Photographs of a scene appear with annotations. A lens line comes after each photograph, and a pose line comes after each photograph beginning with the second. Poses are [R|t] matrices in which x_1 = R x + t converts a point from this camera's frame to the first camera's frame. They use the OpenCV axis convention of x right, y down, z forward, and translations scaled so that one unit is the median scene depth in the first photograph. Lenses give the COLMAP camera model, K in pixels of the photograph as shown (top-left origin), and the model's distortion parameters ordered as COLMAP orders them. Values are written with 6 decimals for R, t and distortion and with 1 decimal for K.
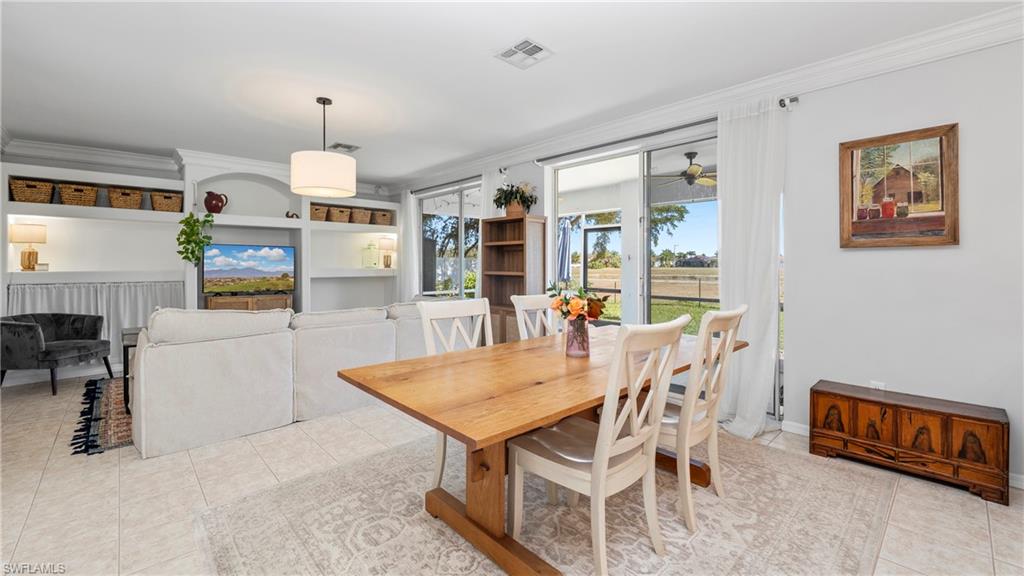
lens RADIAL K [[423.7, 0, 509.7], [0, 423.7, 265.7], [0, 0, 1]] dist [-0.000477, -0.000057]
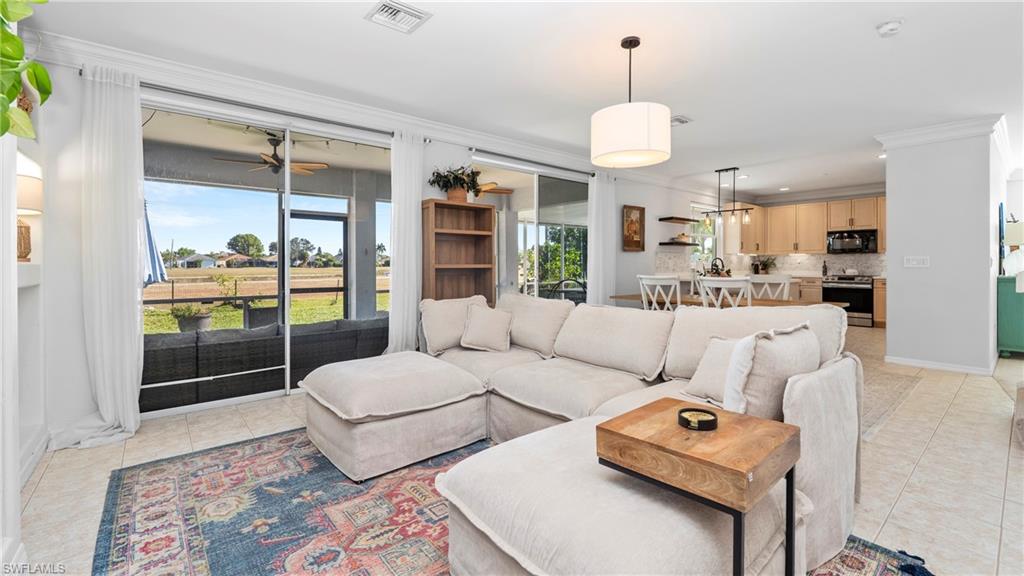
lens RADIAL K [[423.7, 0, 509.7], [0, 423.7, 265.7], [0, 0, 1]] dist [-0.000477, -0.000057]
pose [[0.073727, -0.003366, 0.997273, -1.594251], [0.006959, 0.999972, 0.002861, 0.027684], [-0.997254, 0.006730, 0.073749, 1.500365]]
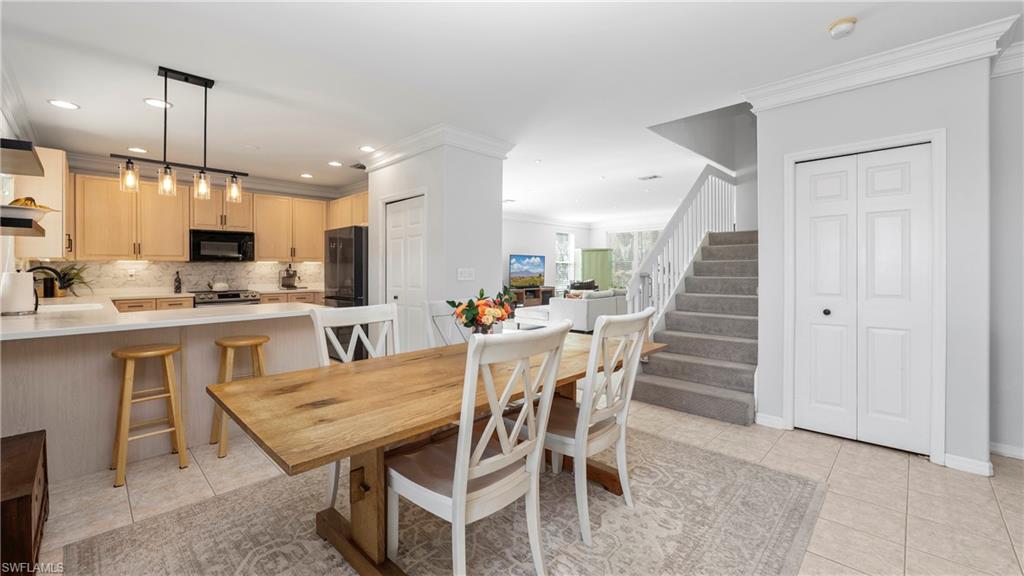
lens RADIAL K [[417.0, 0, 508.8], [0, 417.0, 268.9], [0, 0, 1]] dist [-0.001325, -0.000276]
pose [[-0.999227, 0.006311, -0.038800, 0.109169], [0.006053, 0.999959, 0.006759, -0.001167], [0.038841, 0.006519, -0.999224, 1.576602]]
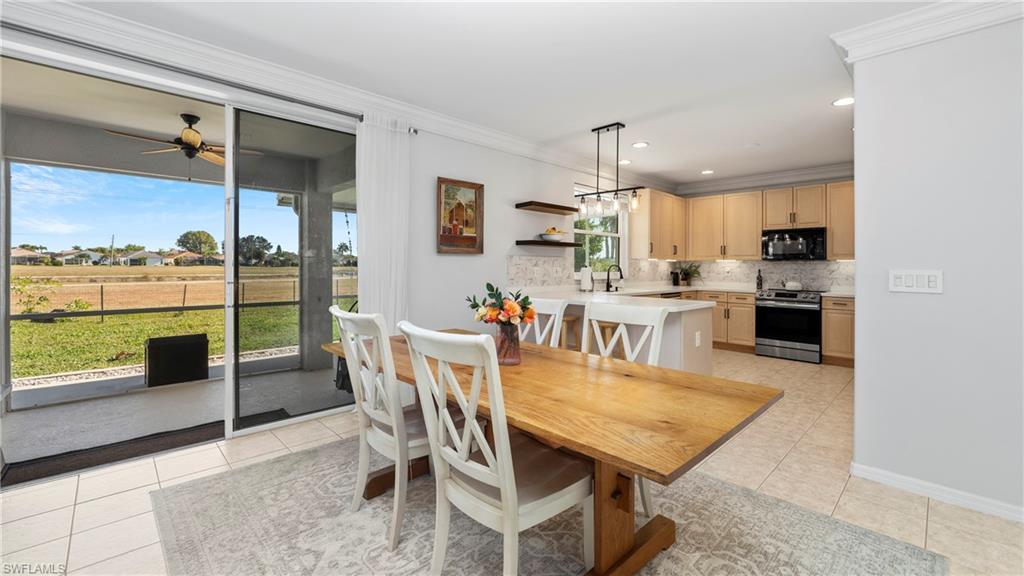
lens RADIAL K [[413.1, 0, 512.9], [0, 413.1, 262.0], [0, 0, 1]] dist [0.001782, 0.000242]
pose [[-0.006801, 0.008520, 0.999941, -0.584365], [-0.003387, 0.999958, -0.008543, -0.001527], [-0.999971, -0.003444, -0.006772, 0.792733]]
